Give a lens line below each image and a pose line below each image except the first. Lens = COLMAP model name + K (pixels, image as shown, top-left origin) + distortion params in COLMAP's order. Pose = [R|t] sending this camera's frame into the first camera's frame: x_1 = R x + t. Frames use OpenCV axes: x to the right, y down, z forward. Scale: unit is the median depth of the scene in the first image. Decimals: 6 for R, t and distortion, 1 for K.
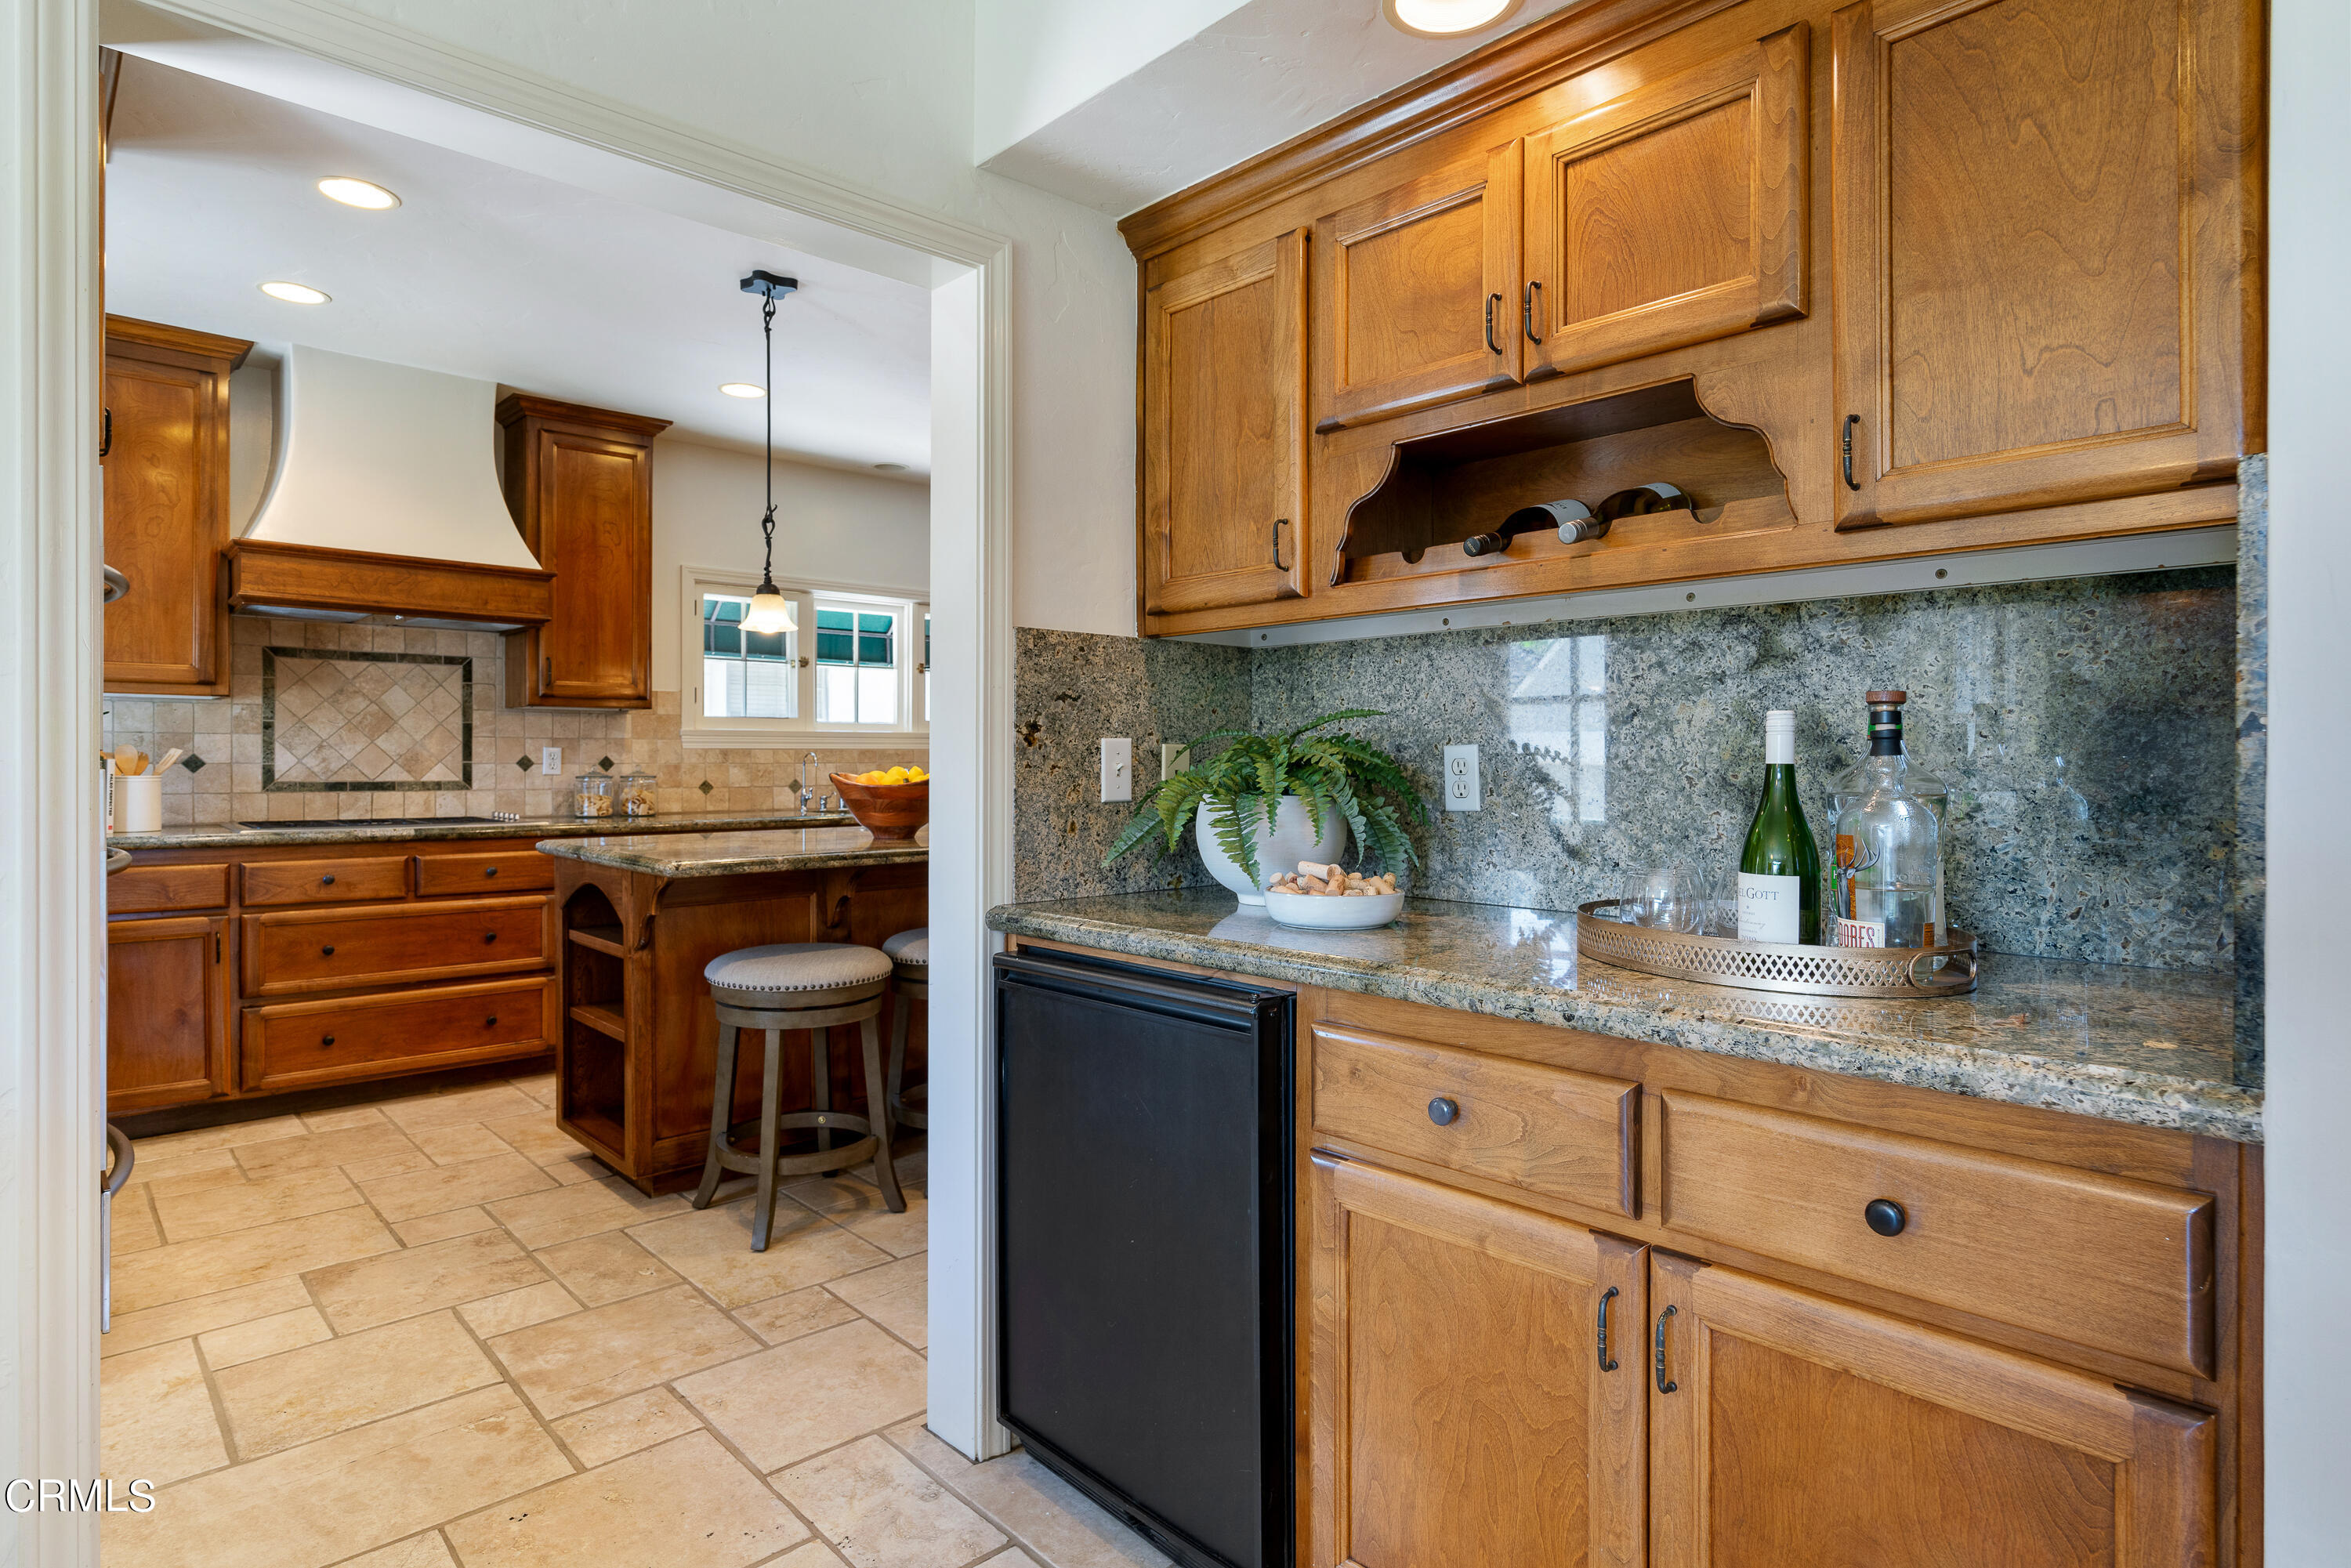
lens RADIAL K [[1298.7, 0, 1174.0], [0, 1298.7, 766.0], [0, 0, 1]] dist [-0.000256, 0.001165]
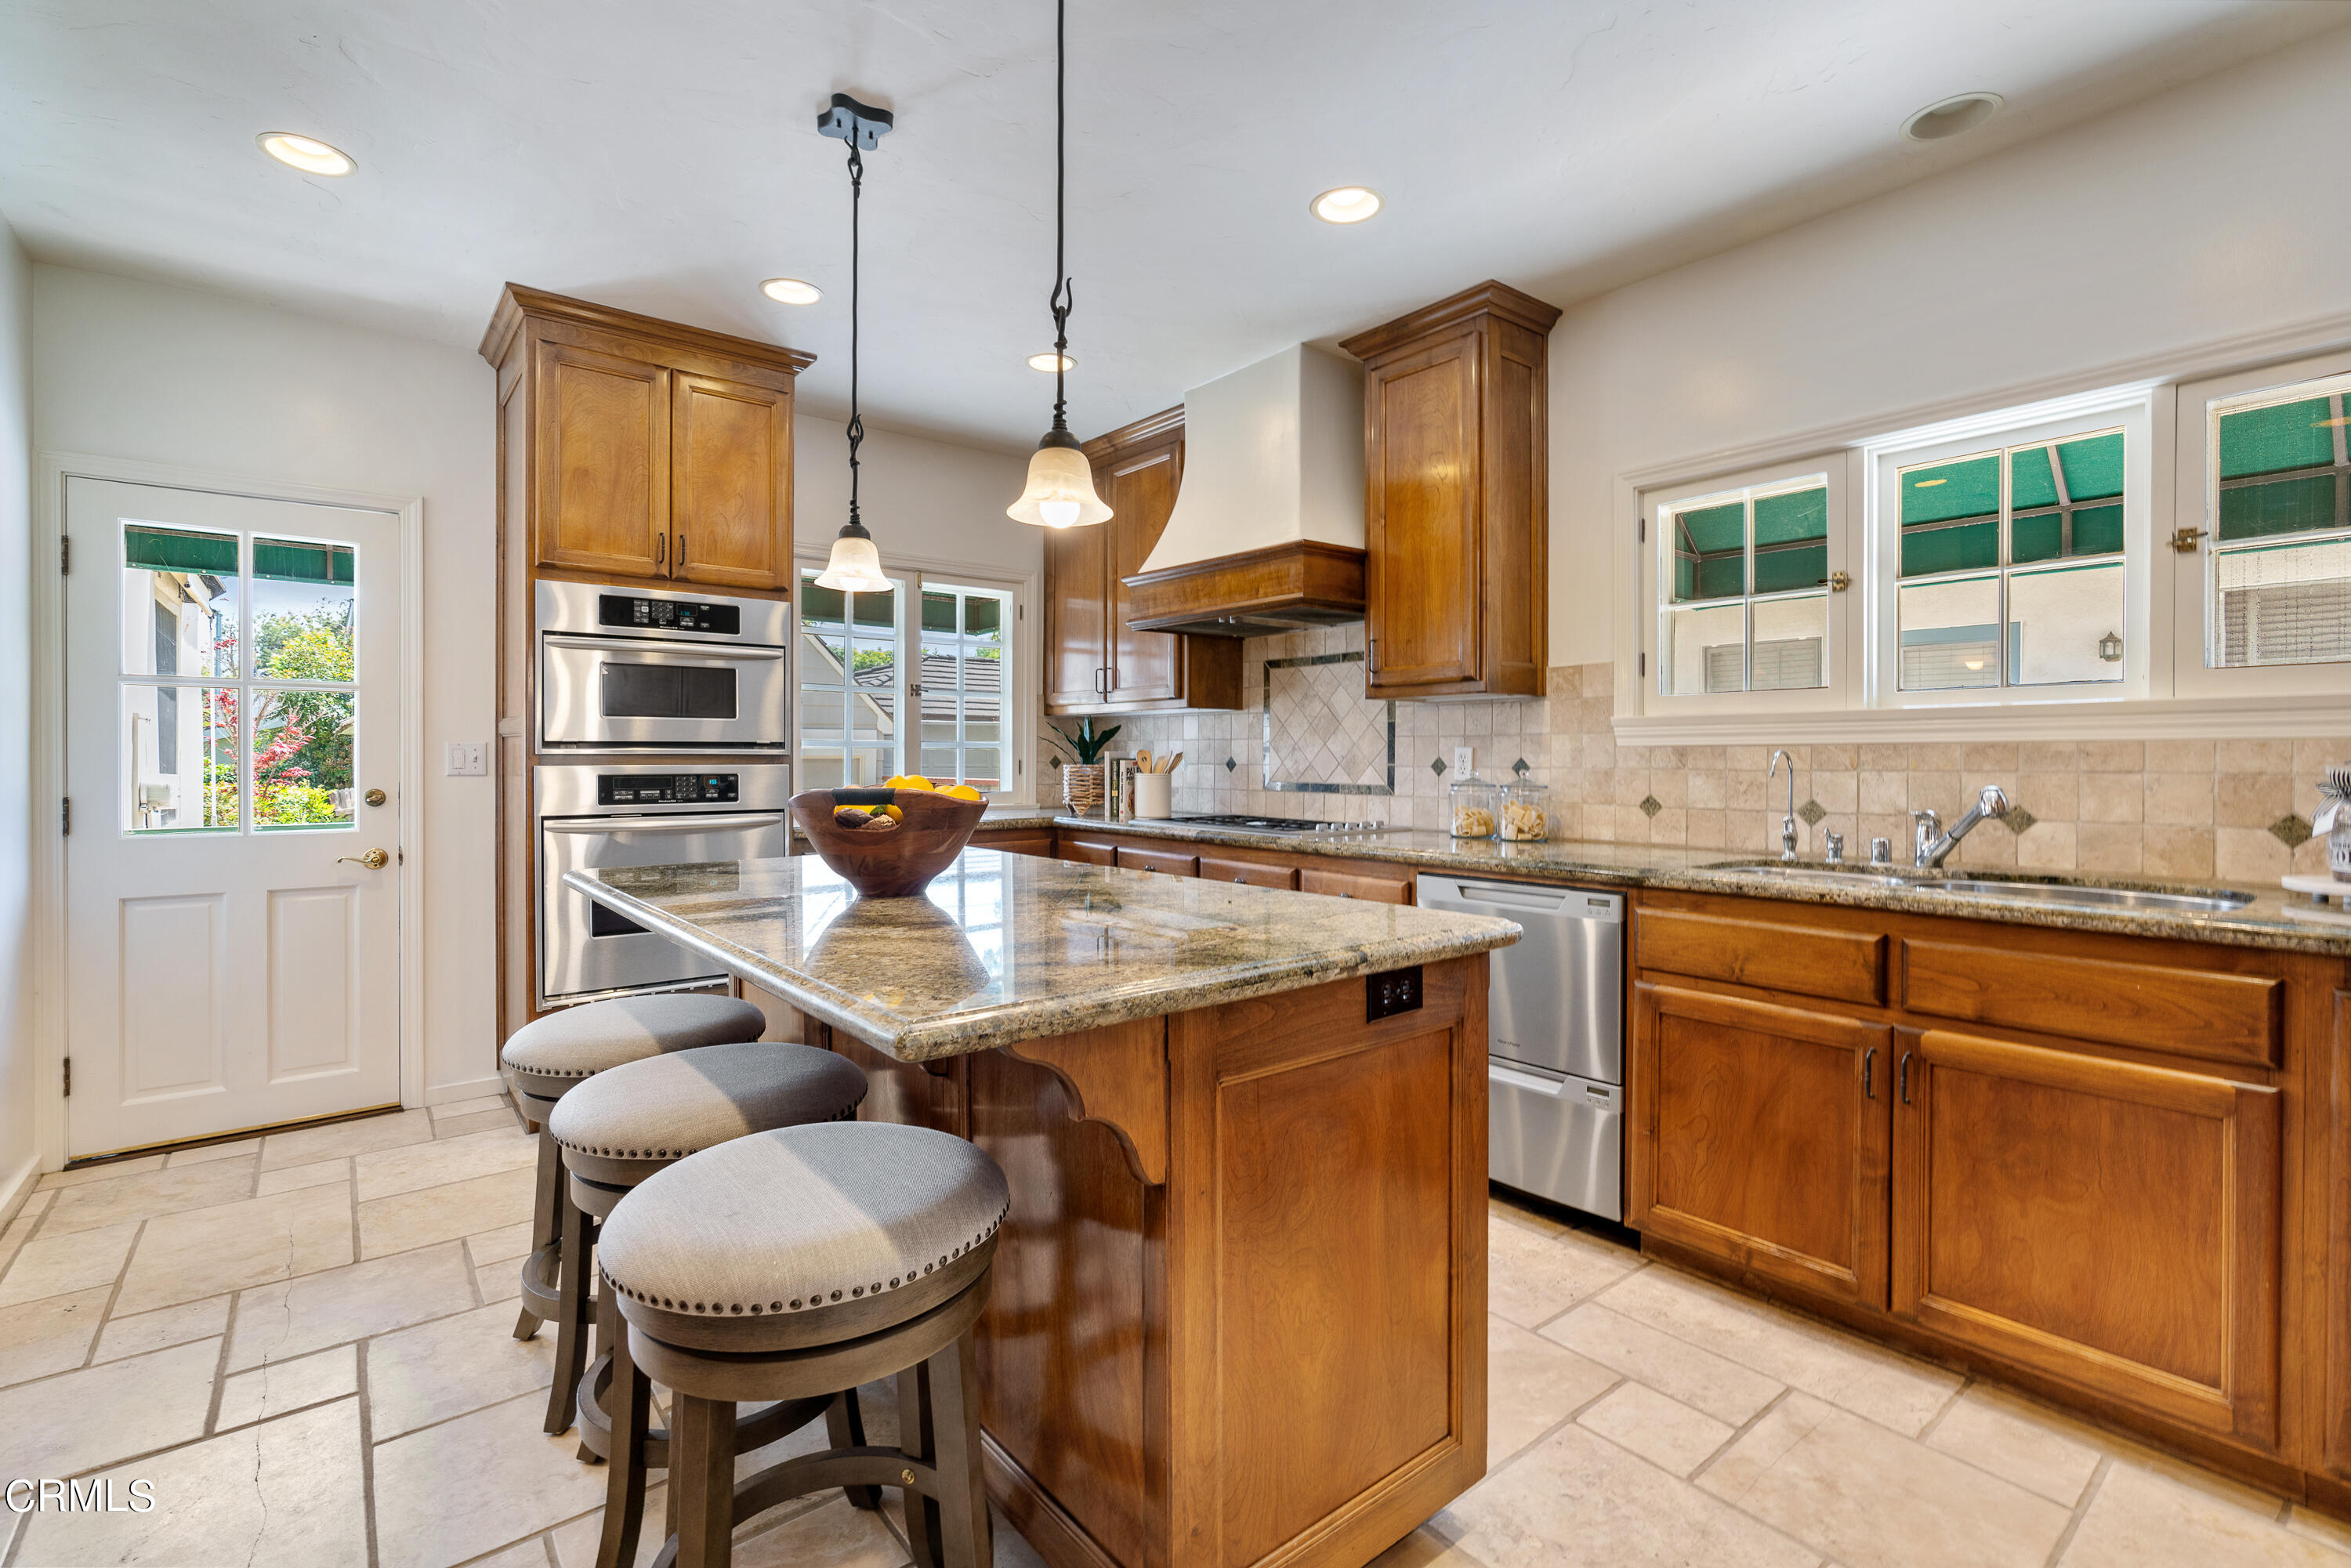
lens RADIAL K [[1065.8, 0, 1164.1], [0, 1065.8, 767.3], [0, 0, 1]] dist [-0.003481, 0.000201]
pose [[-0.079698, 0.006163, -0.996800, 0.205604], [-0.009122, 0.999935, 0.006911, -0.004706], [0.996777, 0.009643, -0.079637, 0.887351]]
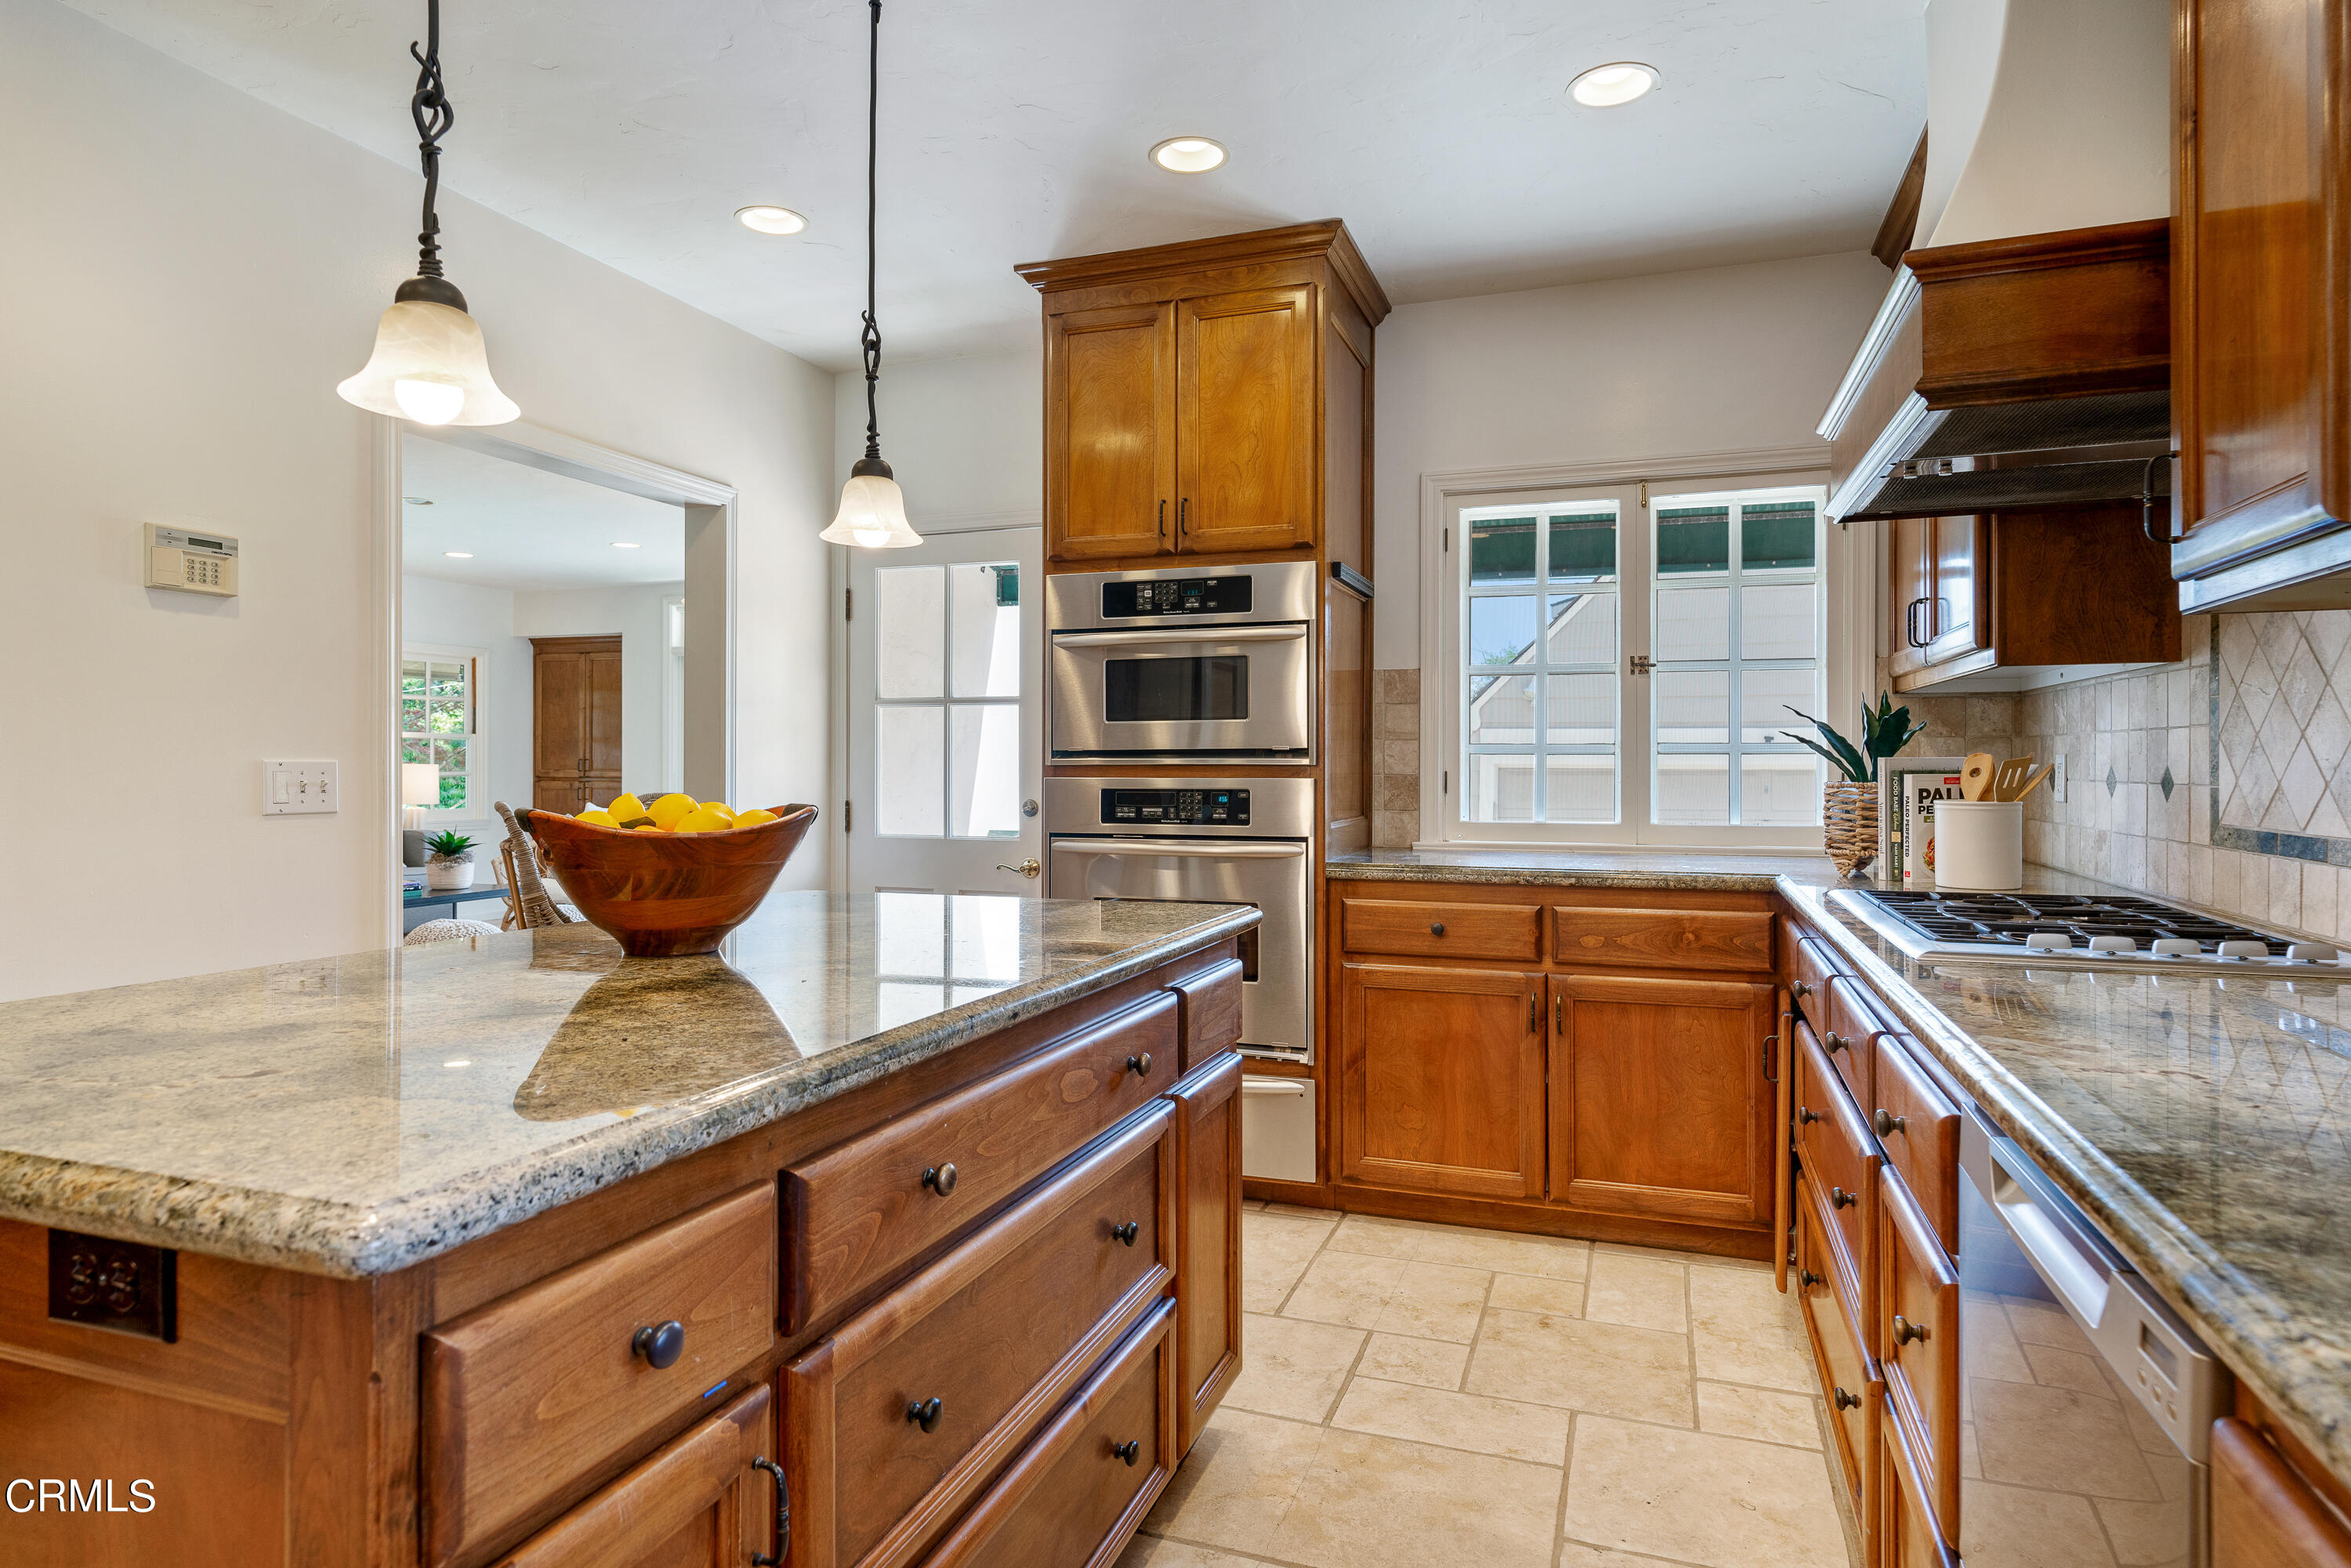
lens RADIAL K [[1298.7, 0, 1165.4], [0, 1298.7, 772.0], [0, 0, 1]] dist [-0.000256, 0.001165]
pose [[-0.887224, -0.002525, -0.461332, -0.119083], [-0.007365, 0.999935, 0.008692, -0.007461], [0.461280, 0.011109, -0.887185, 1.123034]]
